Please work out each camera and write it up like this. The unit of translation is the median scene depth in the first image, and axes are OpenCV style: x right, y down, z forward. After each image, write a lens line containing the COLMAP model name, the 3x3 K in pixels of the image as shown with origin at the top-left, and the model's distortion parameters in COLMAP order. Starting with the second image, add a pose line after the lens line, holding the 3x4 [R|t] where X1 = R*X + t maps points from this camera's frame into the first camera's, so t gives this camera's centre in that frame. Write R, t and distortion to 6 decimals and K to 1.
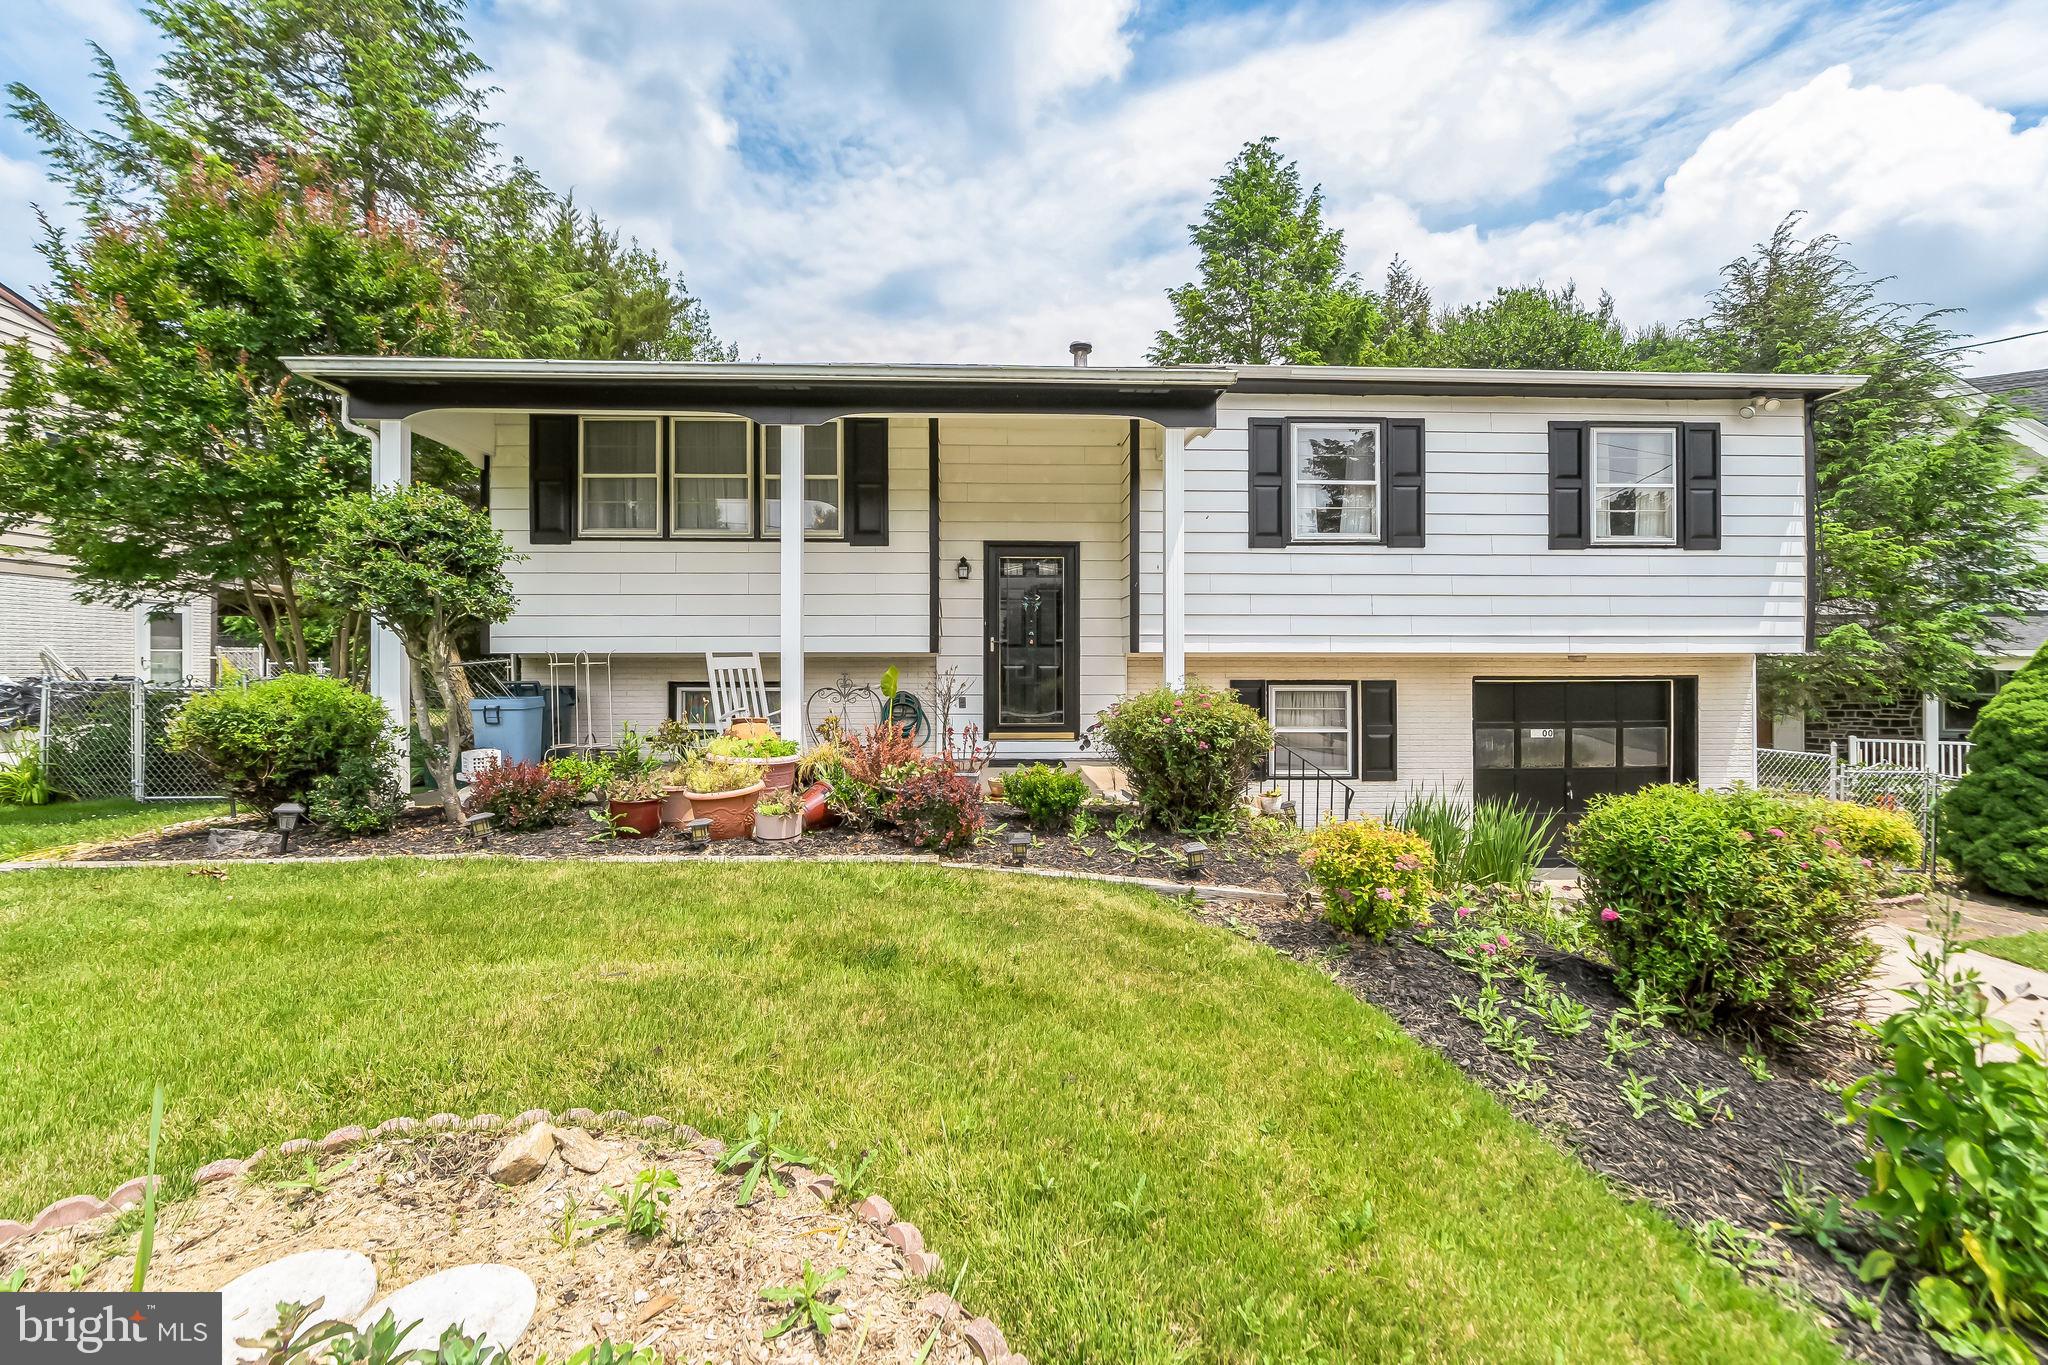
lens RADIAL K [[836.2, 0, 1011.8], [0, 836.2, 672.1], [0, 0, 1]] dist [-0.001340, -0.000075]
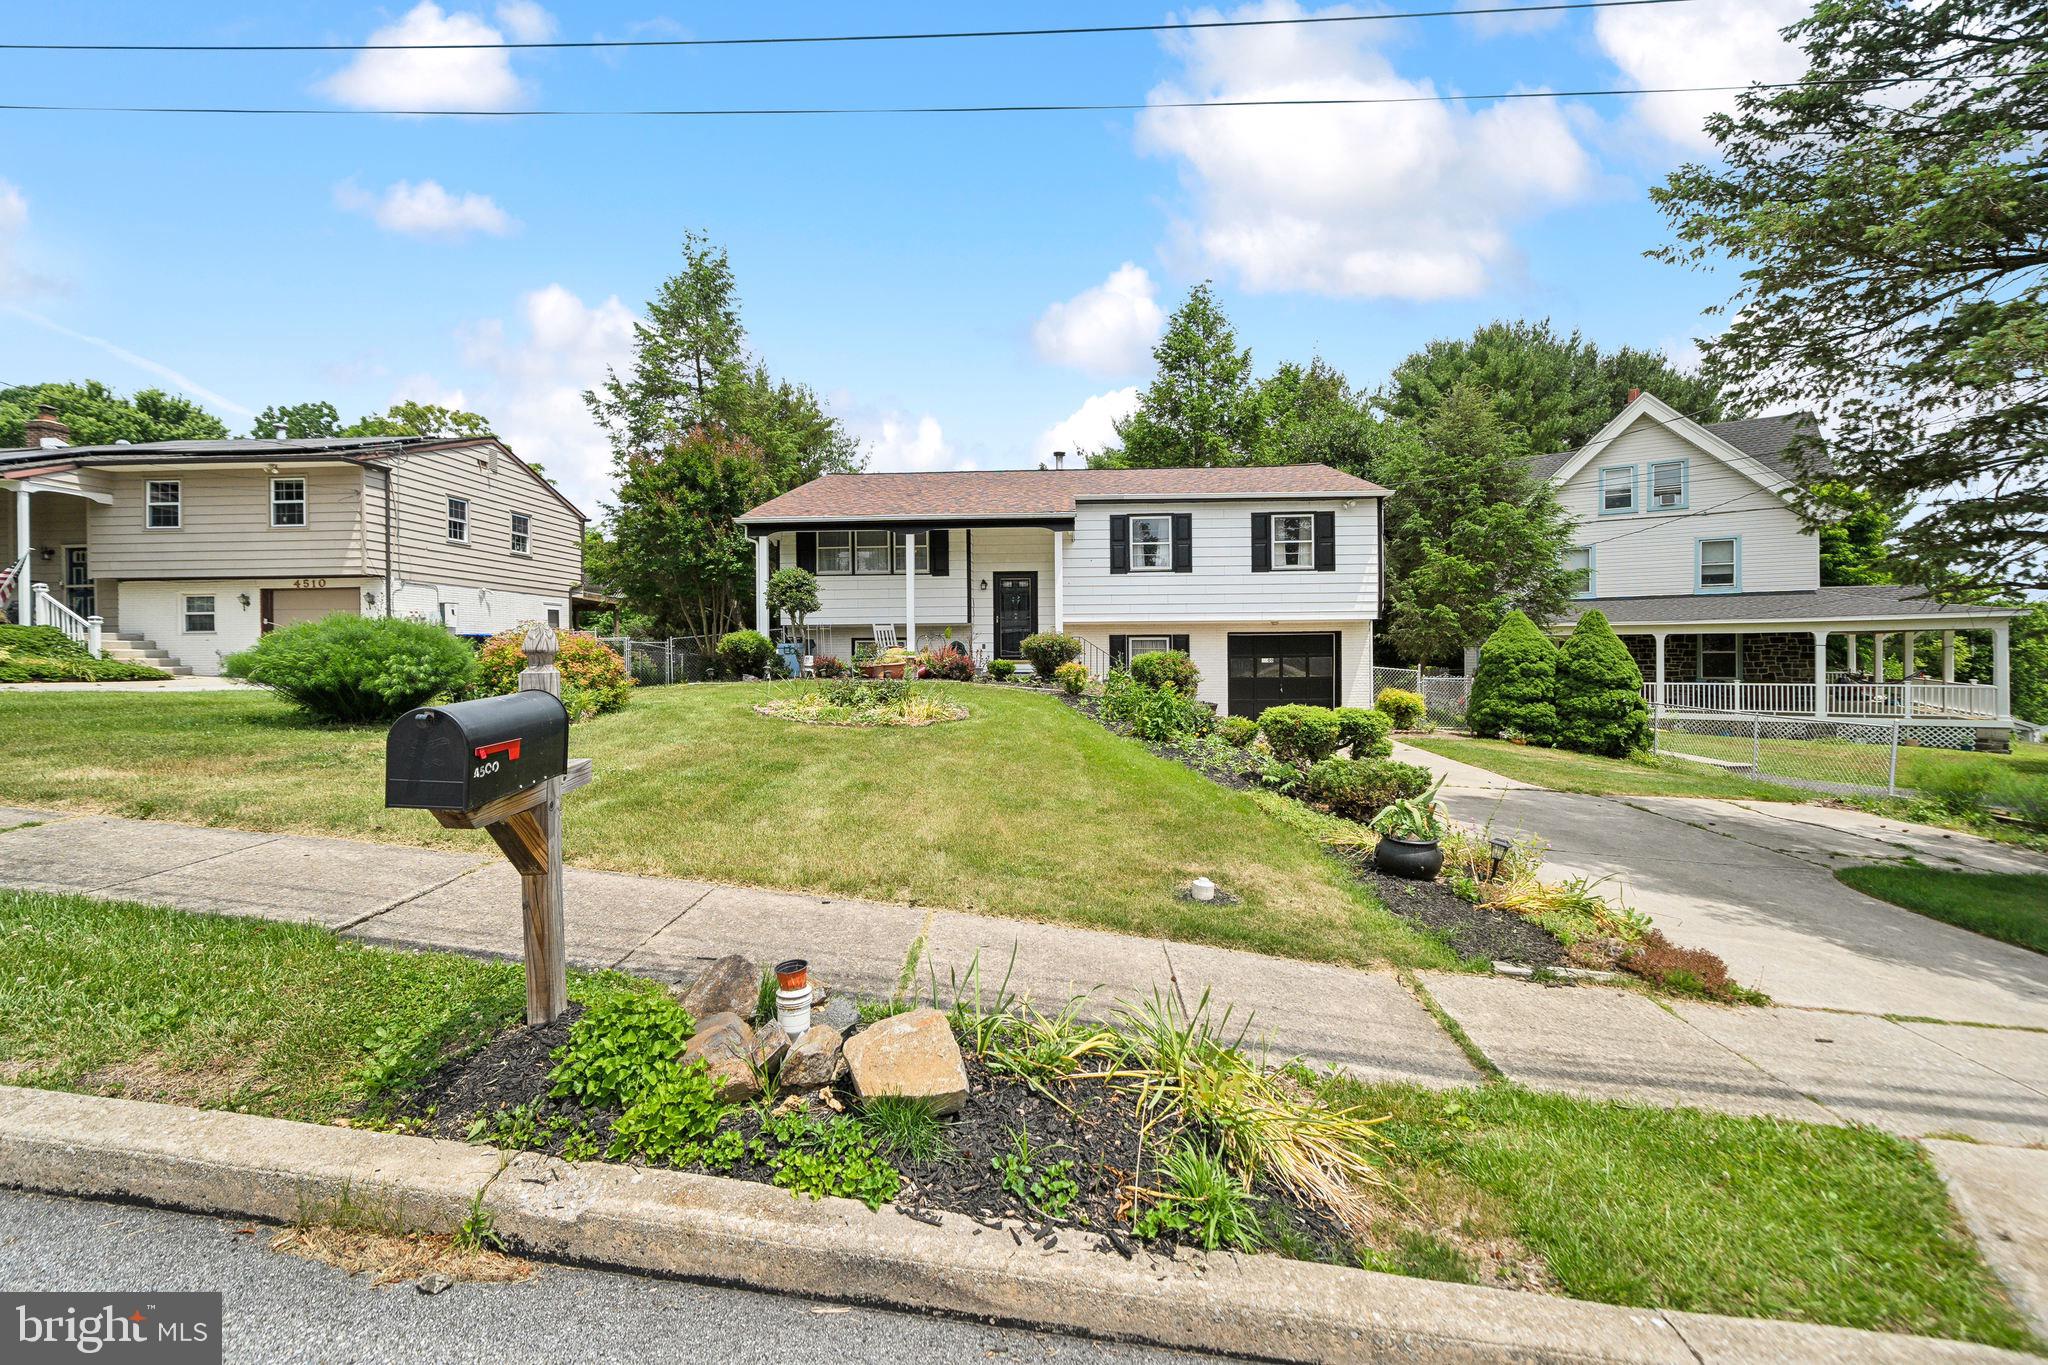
lens RADIAL K [[836.2, 0, 1021.7], [0, 836.2, 673.7], [0, 0, 1]] dist [-0.001340, -0.000075]
pose [[0.996225, -0.005578, -0.086625, 0.236111], [0.007015, 0.999843, 0.016294, 0.075833], [0.086521, -0.016841, 0.996108, -1.205215]]
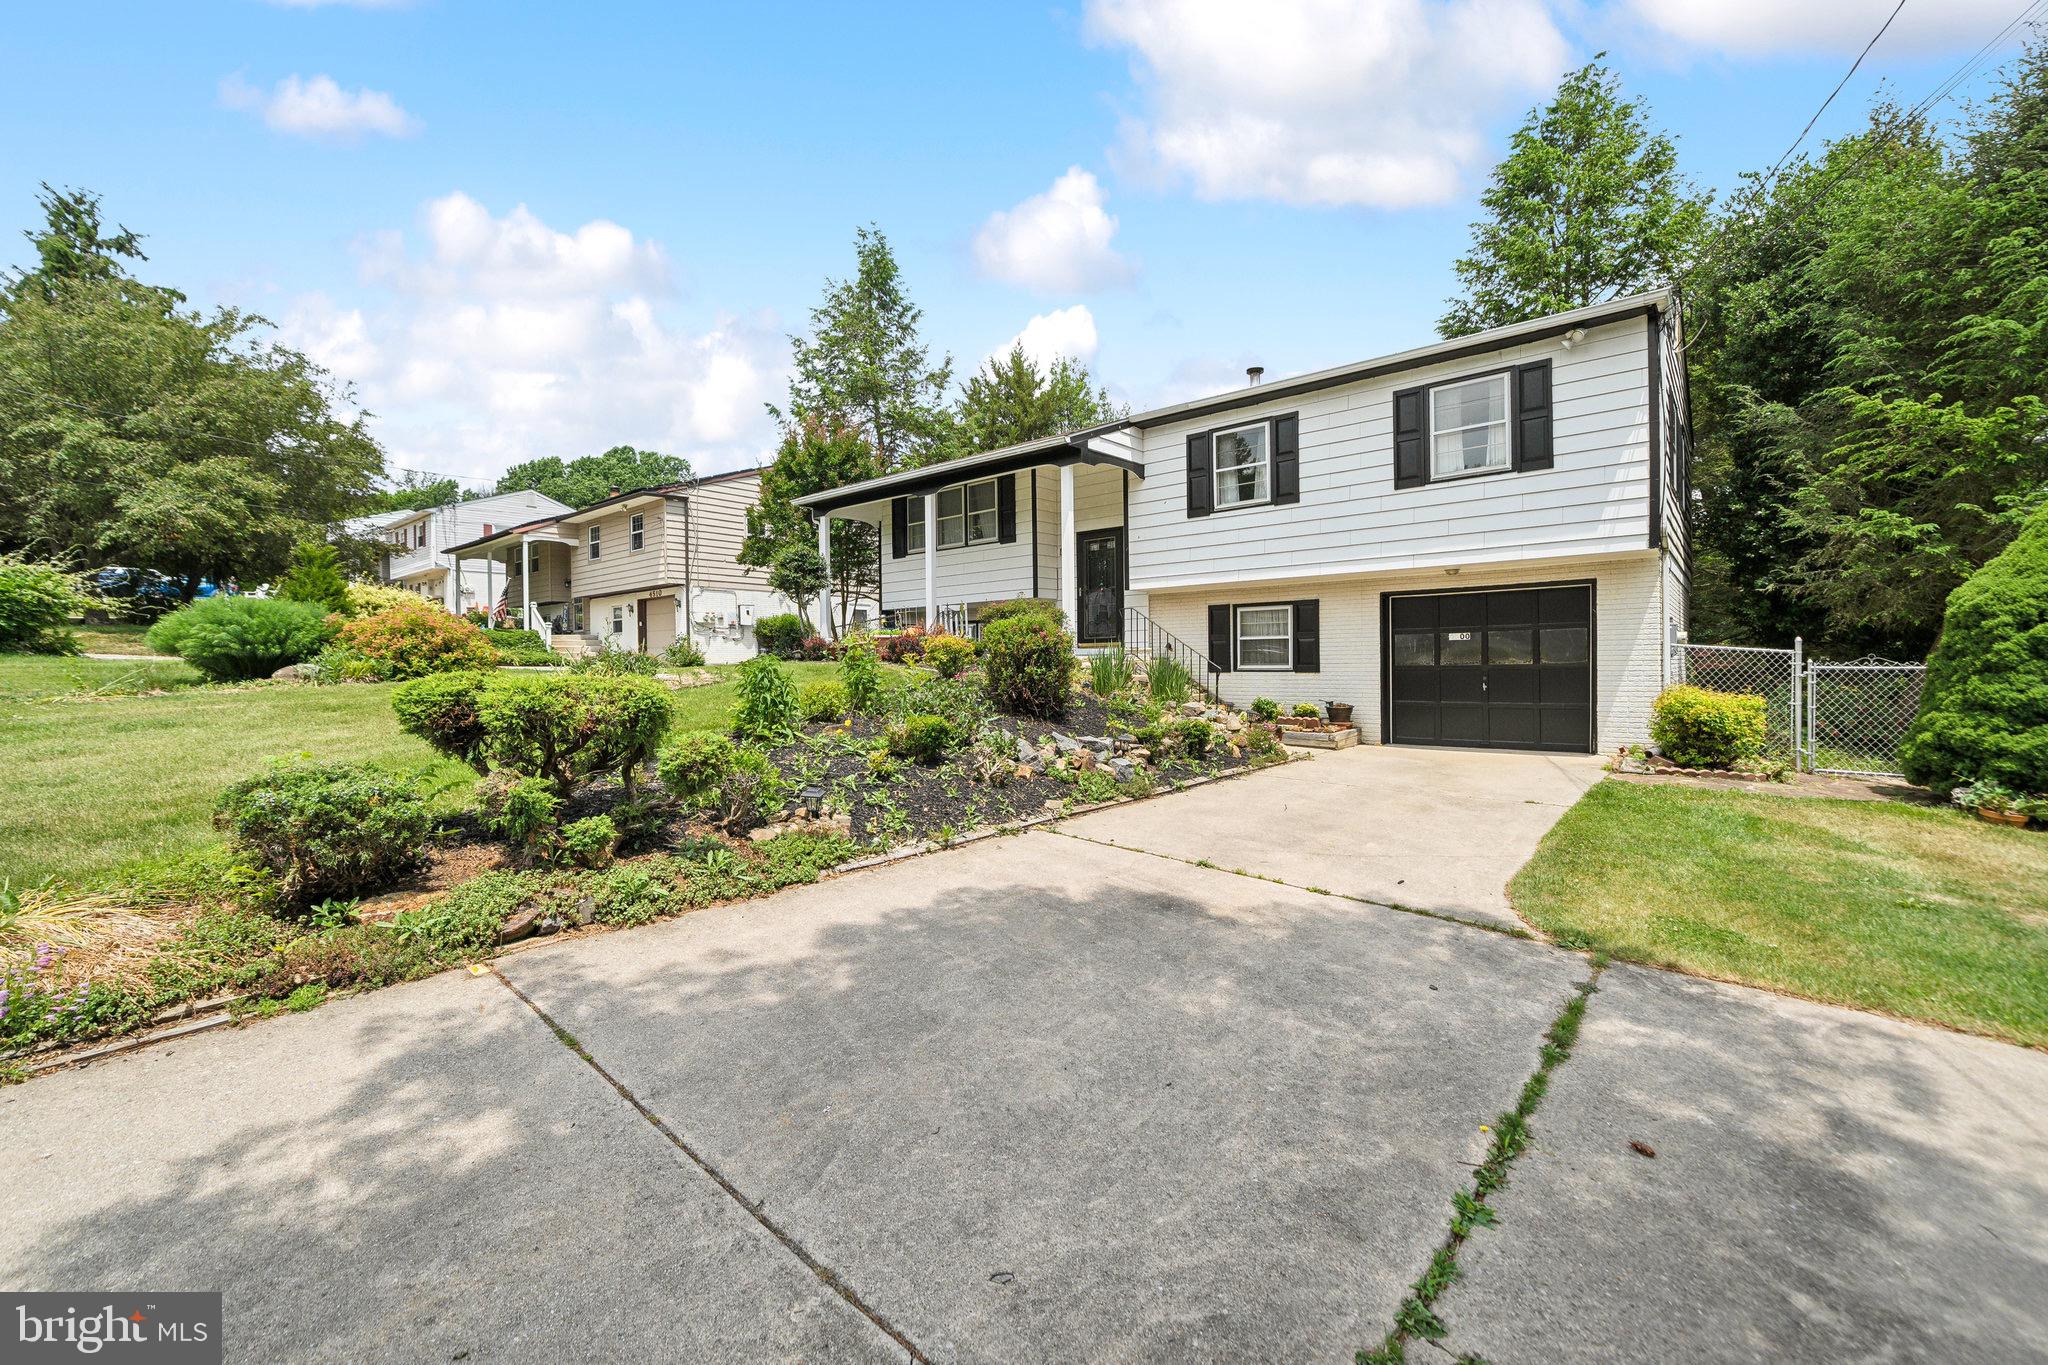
lens RADIAL K [[836.2, 0, 1019.8], [0, 836.2, 679.0], [0, 0, 1]] dist [-0.001340, -0.000075]
pose [[0.731111, 0.003900, -0.682248, 1.104849], [0.006111, 0.999906, 0.012265, 0.129157], [0.682231, -0.013136, 0.731018, -0.359835]]
